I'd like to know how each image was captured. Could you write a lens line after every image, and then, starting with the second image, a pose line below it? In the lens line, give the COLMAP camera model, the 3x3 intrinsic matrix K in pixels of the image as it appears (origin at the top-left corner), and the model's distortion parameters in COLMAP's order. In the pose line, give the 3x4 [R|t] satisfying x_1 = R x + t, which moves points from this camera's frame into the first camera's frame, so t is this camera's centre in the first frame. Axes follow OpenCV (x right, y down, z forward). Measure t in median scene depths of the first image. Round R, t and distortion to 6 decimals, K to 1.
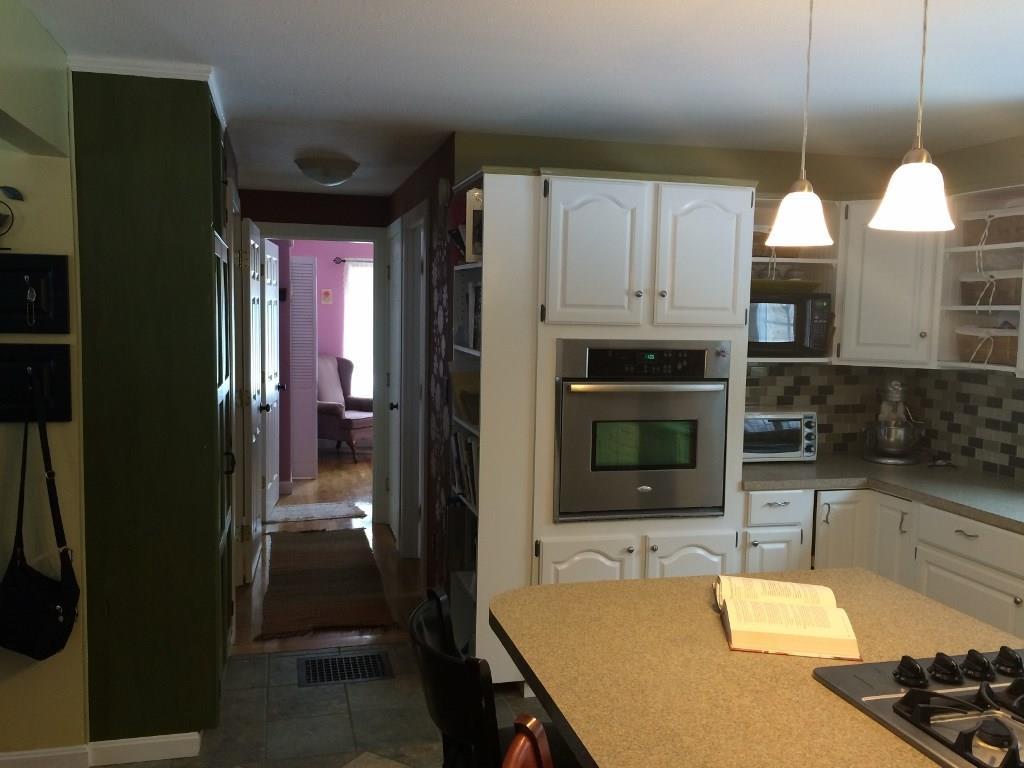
lens RADIAL K [[875.2, 0, 505.6], [0, 875.2, 386.2], [0, 0, 1]] dist [0.091338, -0.134907]
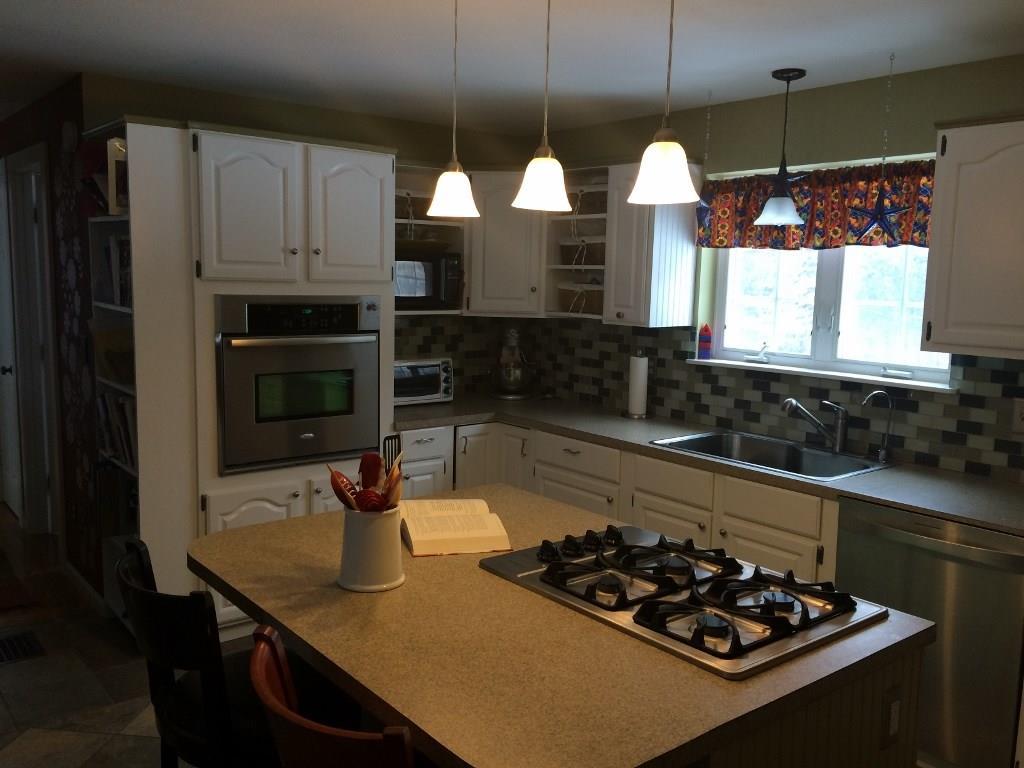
lens RADIAL K [[875.2, 0, 505.6], [0, 875.2, 386.2], [0, 0, 1]] dist [0.091338, -0.134907]
pose [[0.911286, -0.051615, 0.408525, -0.054215], [0.029726, 0.997770, 0.059754, 0.000187], [-0.410699, -0.042309, 0.910789, -0.064055]]
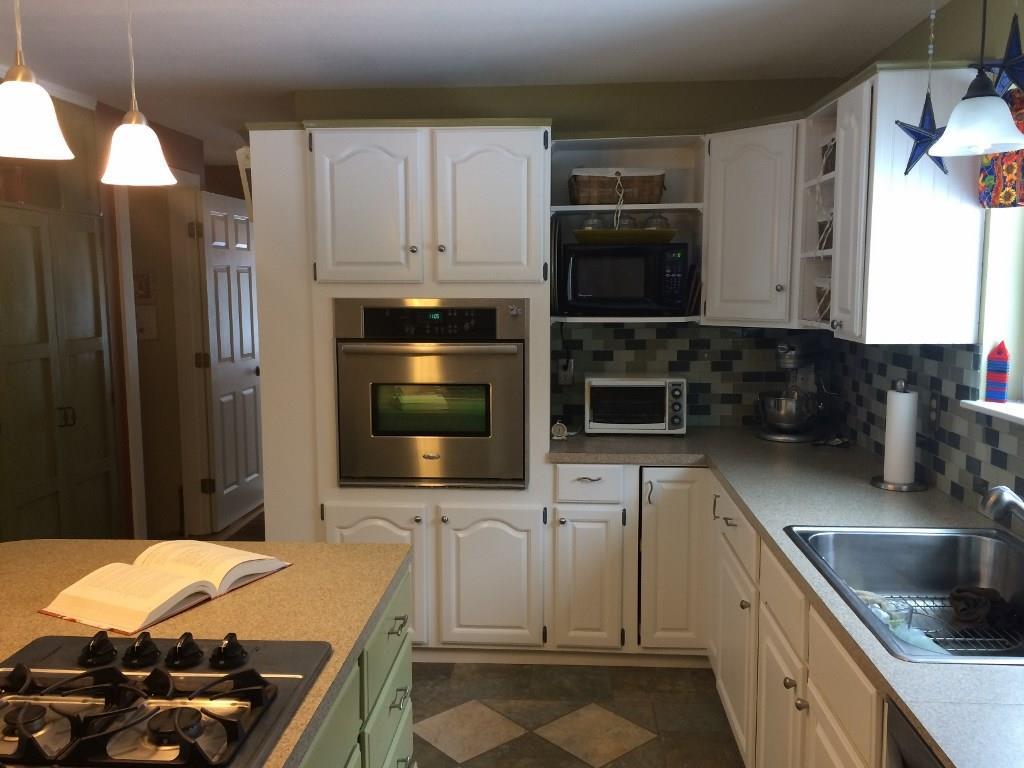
lens RADIAL K [[875.2, 0, 505.6], [0, 875.2, 386.2], [0, 0, 1]] dist [0.091338, -0.134907]
pose [[0.948299, 0.016625, -0.316943, 0.530226], [-0.006253, 0.999412, 0.033715, 0.009151], [0.317317, -0.029990, 0.947845, 0.130800]]
